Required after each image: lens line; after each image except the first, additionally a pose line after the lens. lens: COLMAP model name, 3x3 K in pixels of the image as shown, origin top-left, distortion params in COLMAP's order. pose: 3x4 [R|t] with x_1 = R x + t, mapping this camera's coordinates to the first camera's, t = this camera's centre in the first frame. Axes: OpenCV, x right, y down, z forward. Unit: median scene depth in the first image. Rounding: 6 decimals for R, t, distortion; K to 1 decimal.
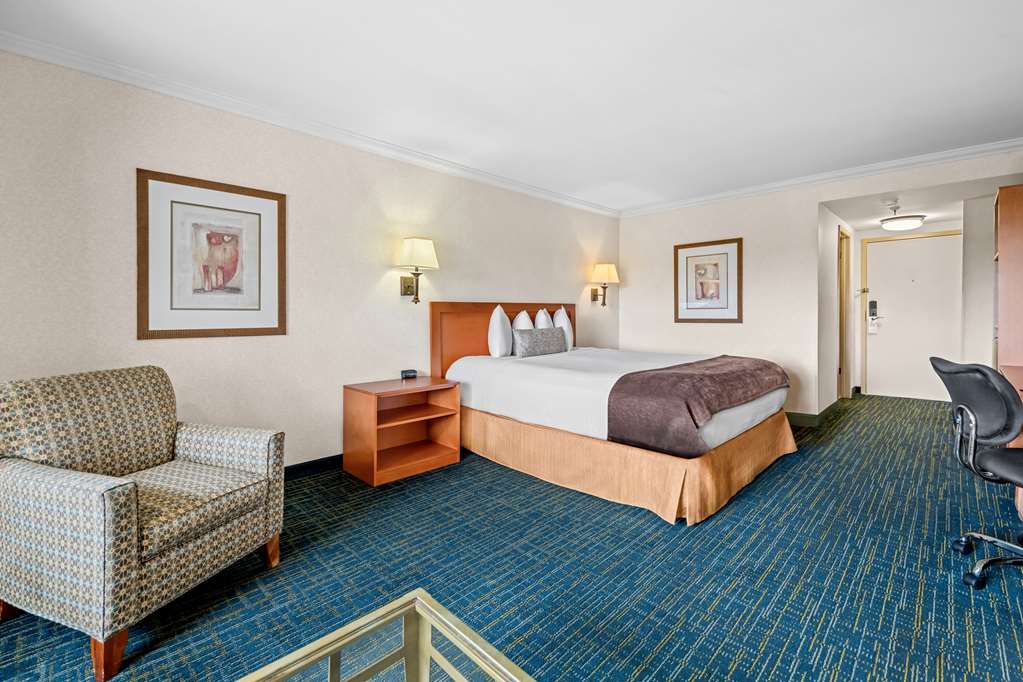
lens RADIAL K [[441.1, 0, 514.1], [0, 441.1, 317.2], [0, 0, 1]] dist [-0.001661, -0.000016]
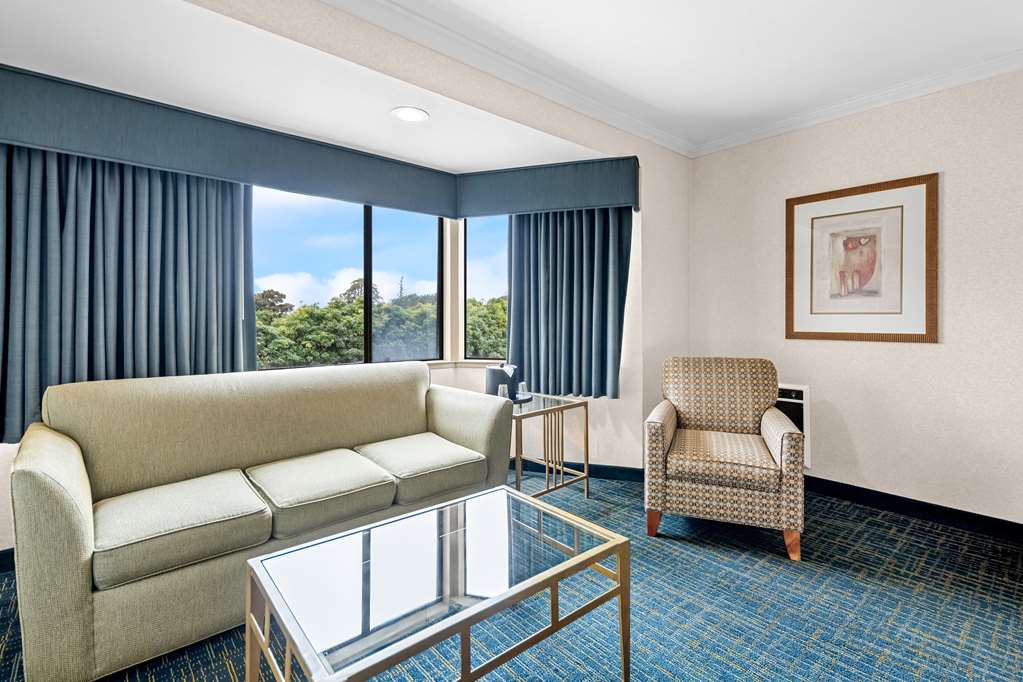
lens RADIAL K [[468.9, 0, 511.8], [0, 468.9, 317.4], [0, 0, 1]] dist [0.000946, 0.000088]
pose [[-0.086094, 0.002311, -0.996284, 0.476827], [-0.006210, 0.999977, 0.002856, -0.007082], [0.996268, 0.006432, -0.086078, 0.325533]]
